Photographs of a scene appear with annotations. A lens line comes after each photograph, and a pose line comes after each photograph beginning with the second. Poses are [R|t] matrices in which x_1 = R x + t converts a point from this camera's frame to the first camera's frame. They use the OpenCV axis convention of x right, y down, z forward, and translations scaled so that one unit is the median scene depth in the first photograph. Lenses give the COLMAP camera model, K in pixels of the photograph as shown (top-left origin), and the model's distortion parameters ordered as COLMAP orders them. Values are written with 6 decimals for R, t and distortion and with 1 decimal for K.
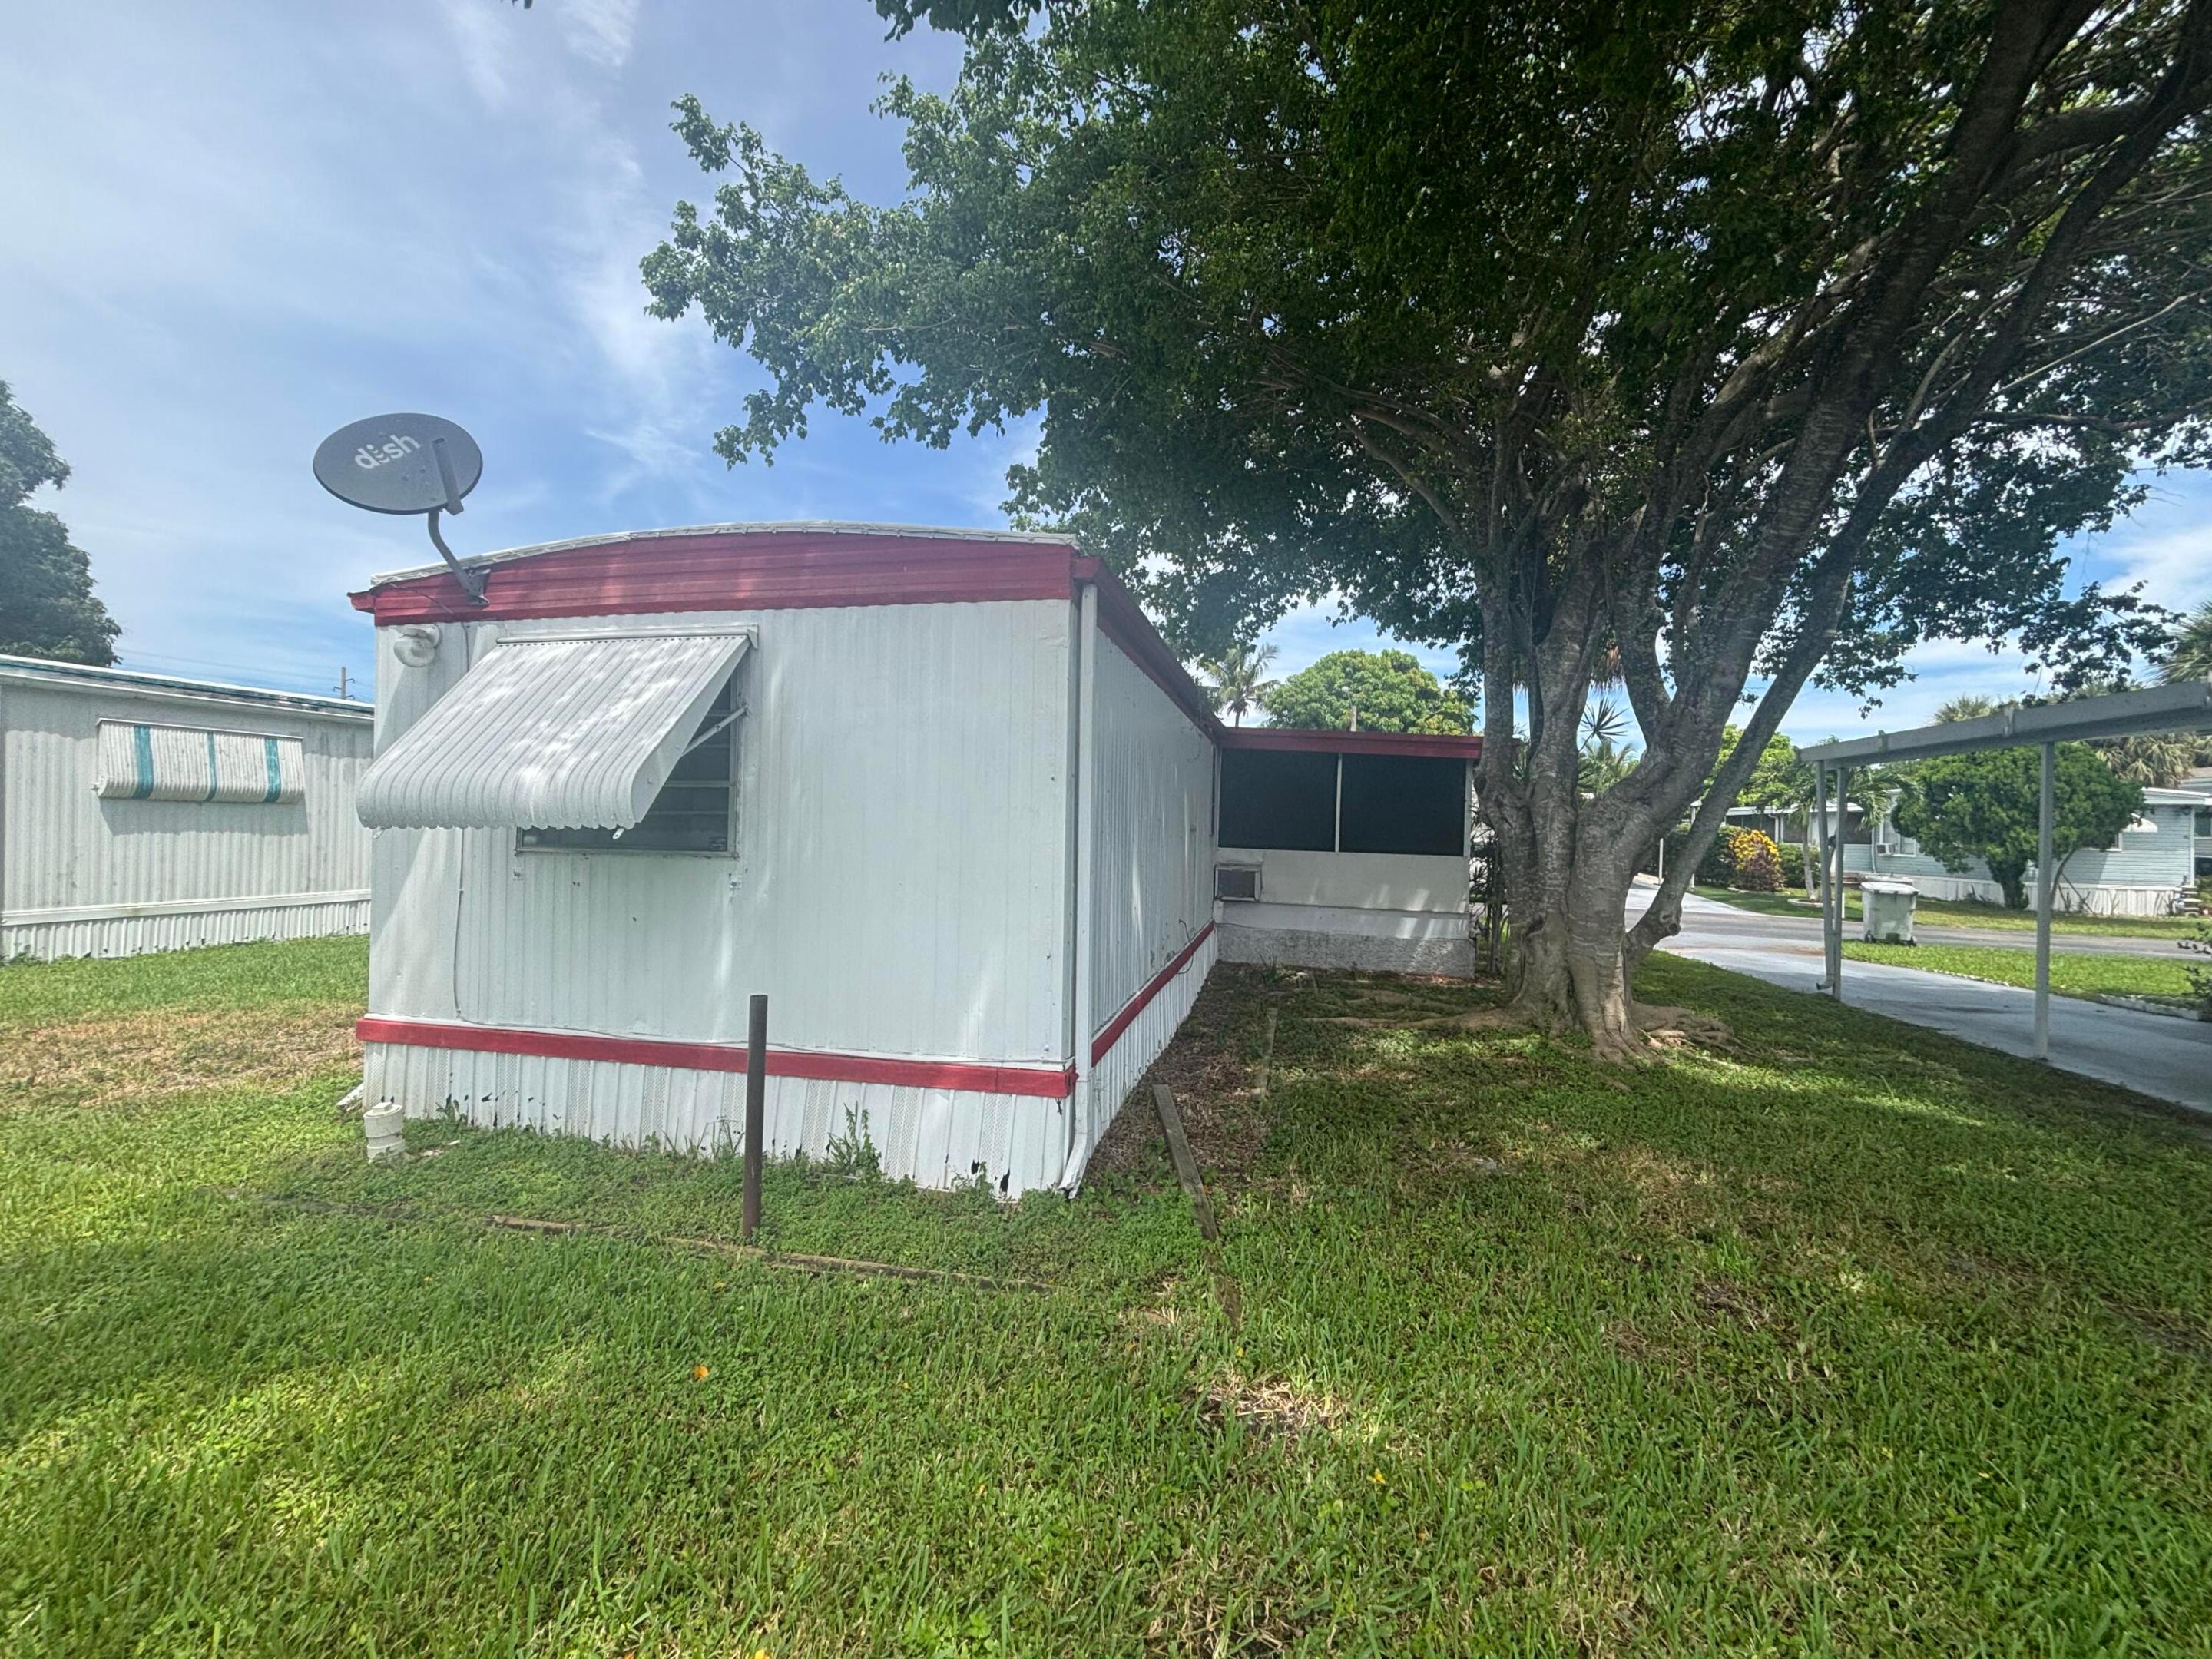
lens RADIAL K [[895.7, 0, 1093.9], [0, 895.7, 824.2], [0, 0, 1]] dist [-0.000590, -0.001564]
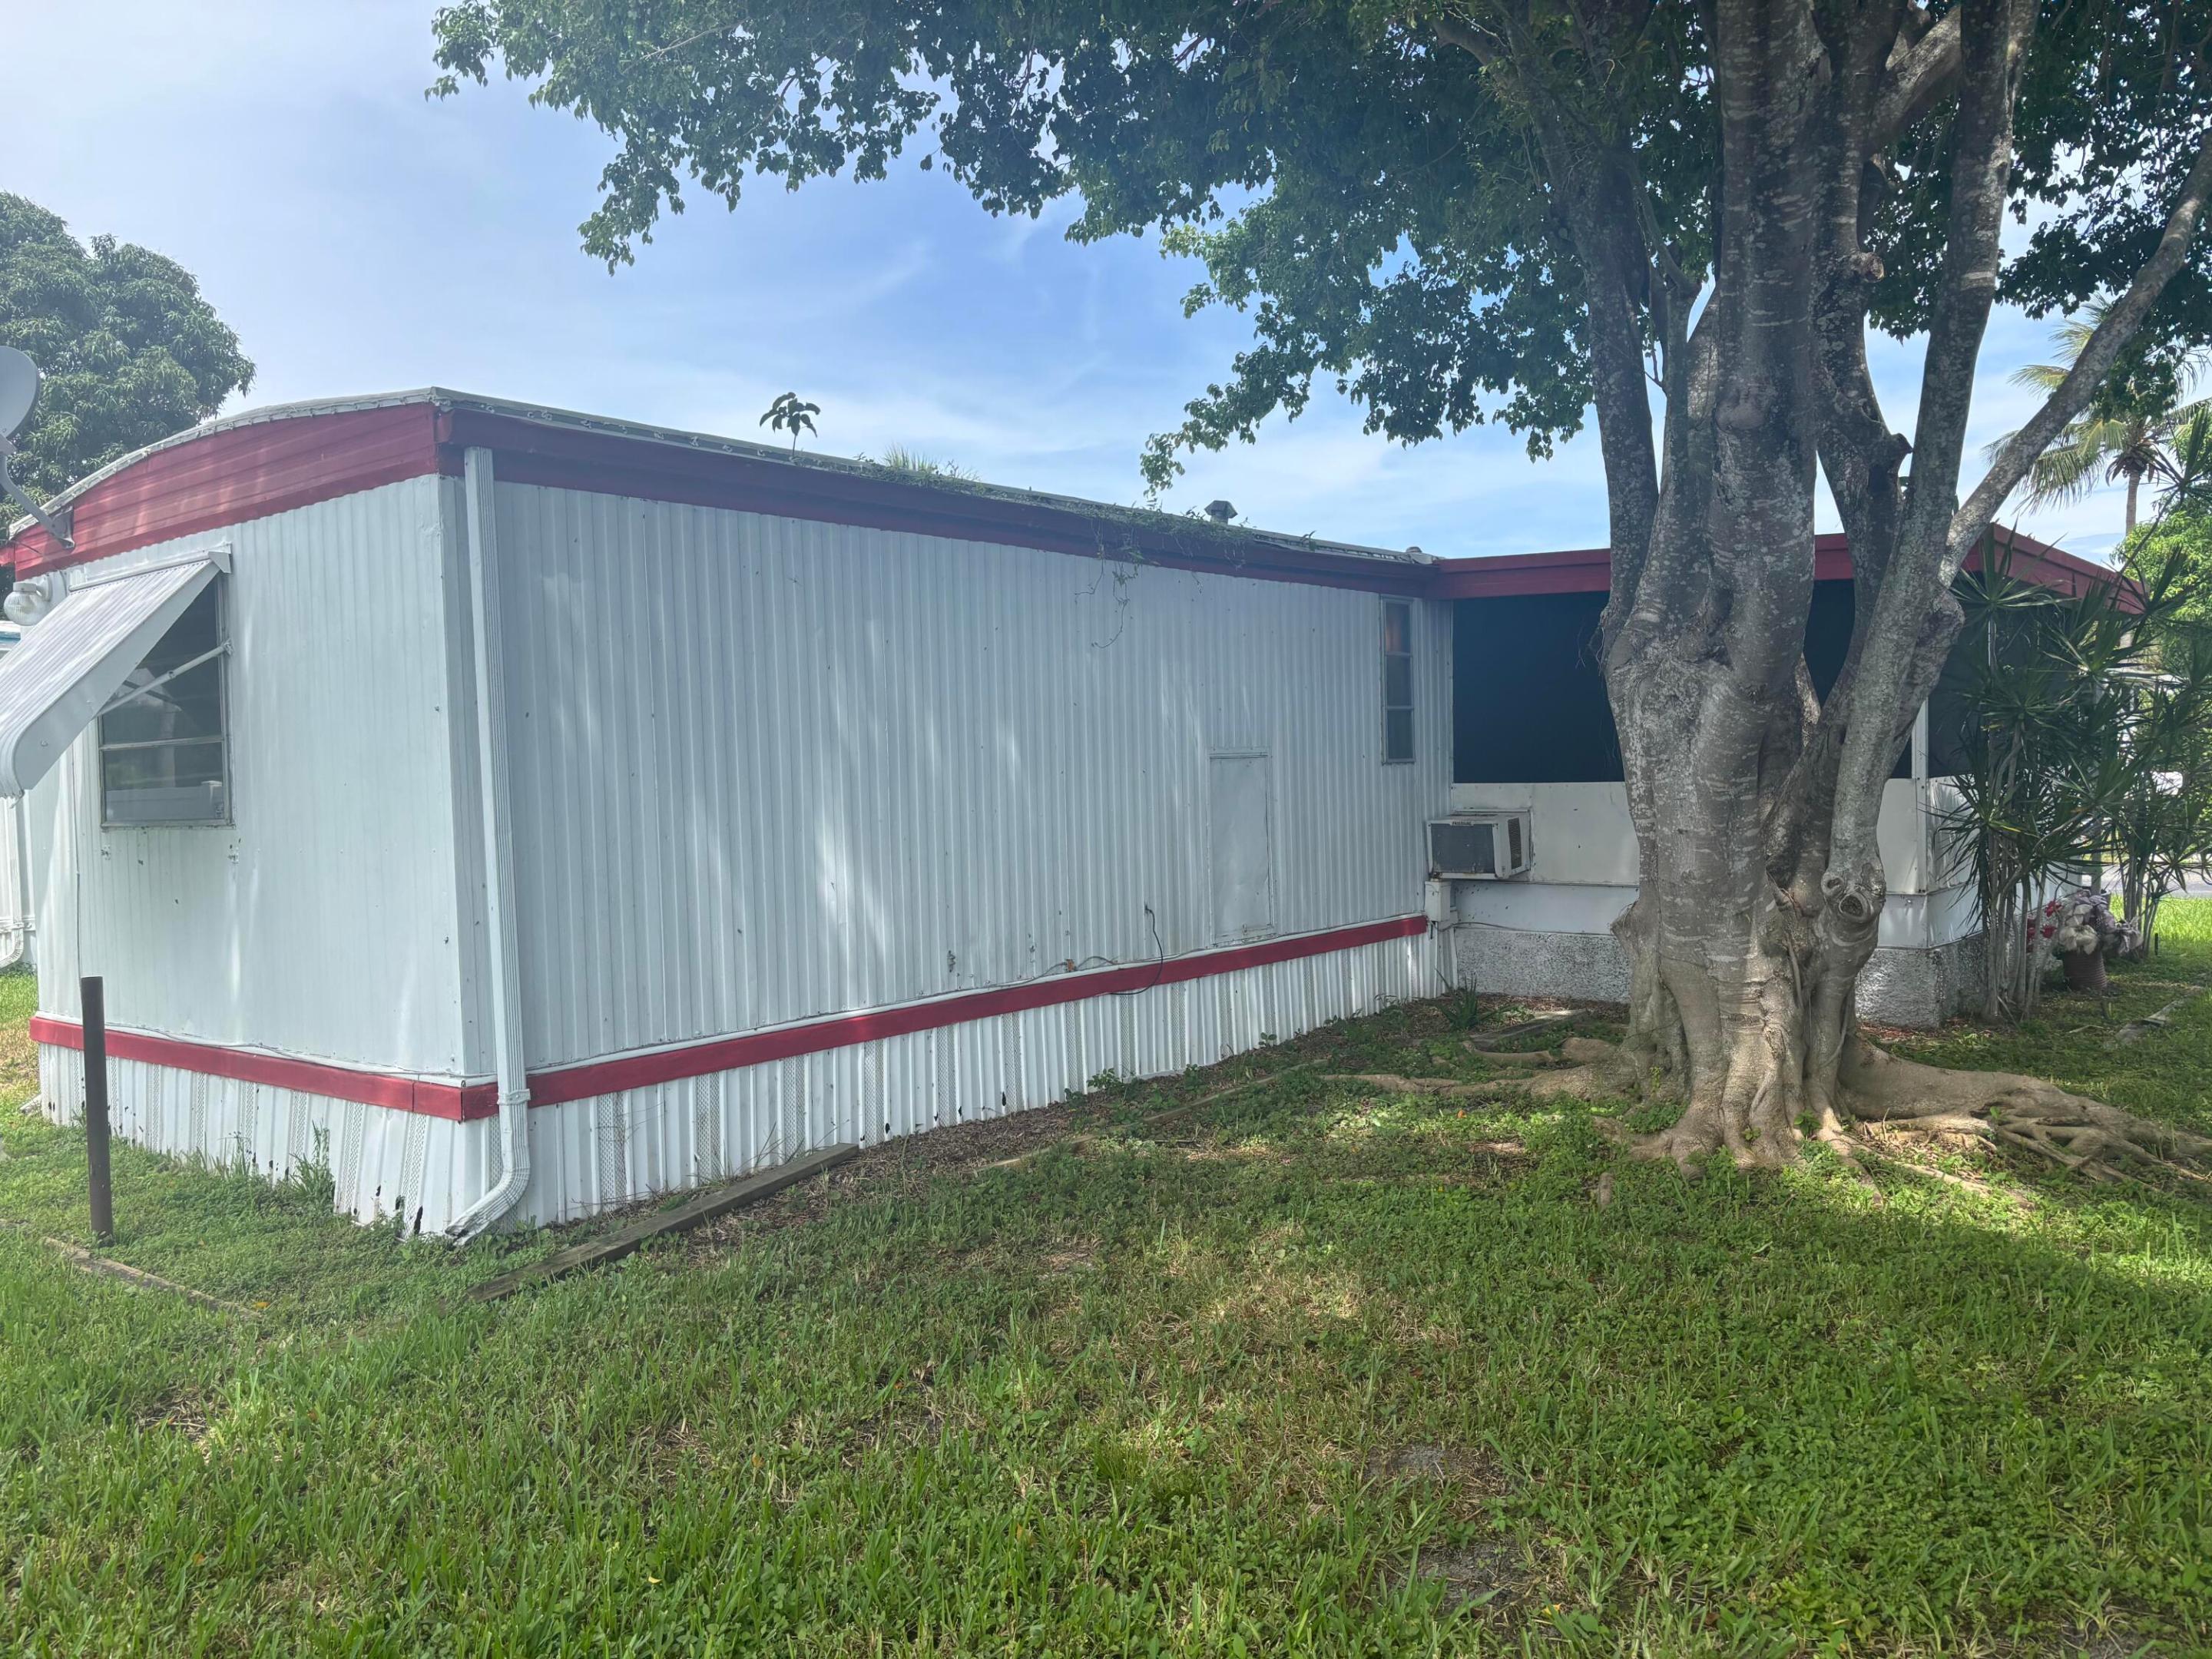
lens RADIAL K [[1678.7, 0, 1106.6], [0, 1678.7, 832.8], [0, 0, 1]] dist [-0.004728, -0.001112]
pose [[0.895436, -0.032910, -0.443972, 0.987172], [0.050693, 0.998315, 0.028240, 0.039707], [0.442295, -0.047793, 0.895595, -0.036340]]
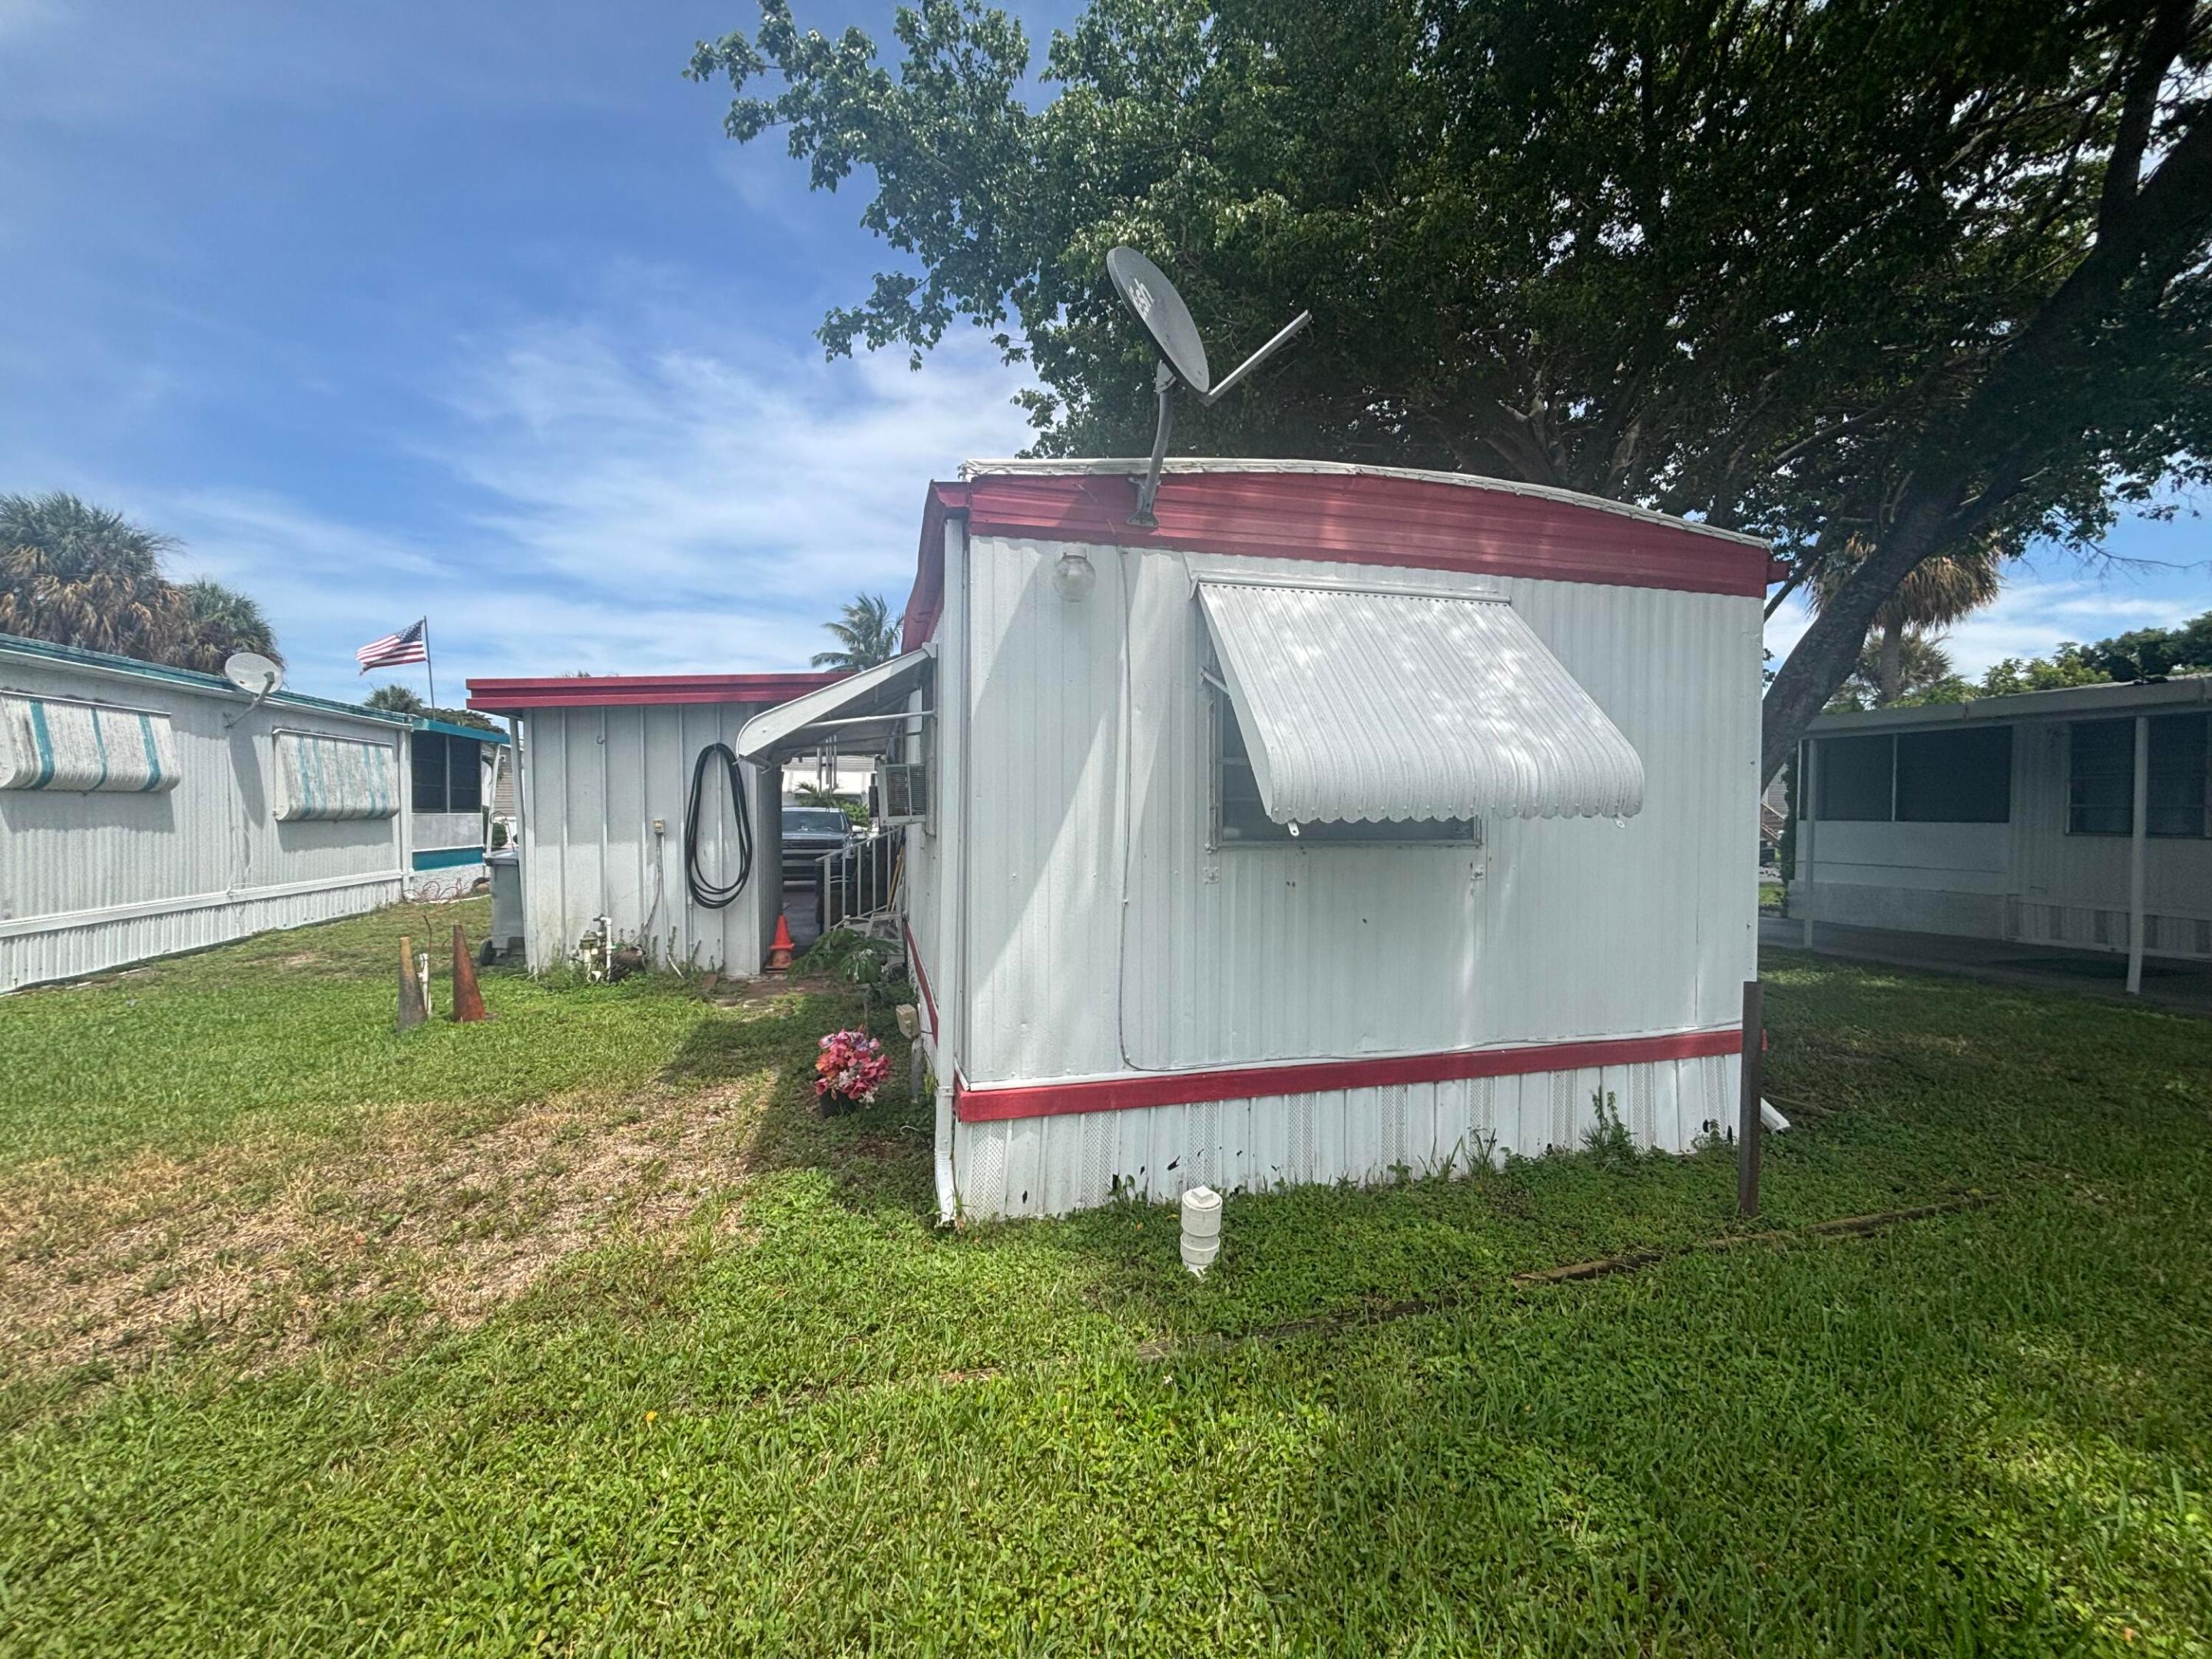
lens RADIAL K [[895.7, 0, 1101.5], [0, 895.7, 818.6], [0, 0, 1]] dist [-0.000590, -0.001564]
pose [[0.888565, -0.023522, 0.458147, -1.120884], [0.011522, 0.999514, 0.028968, -0.020297], [-0.458606, -0.020461, 0.888404, 0.349184]]
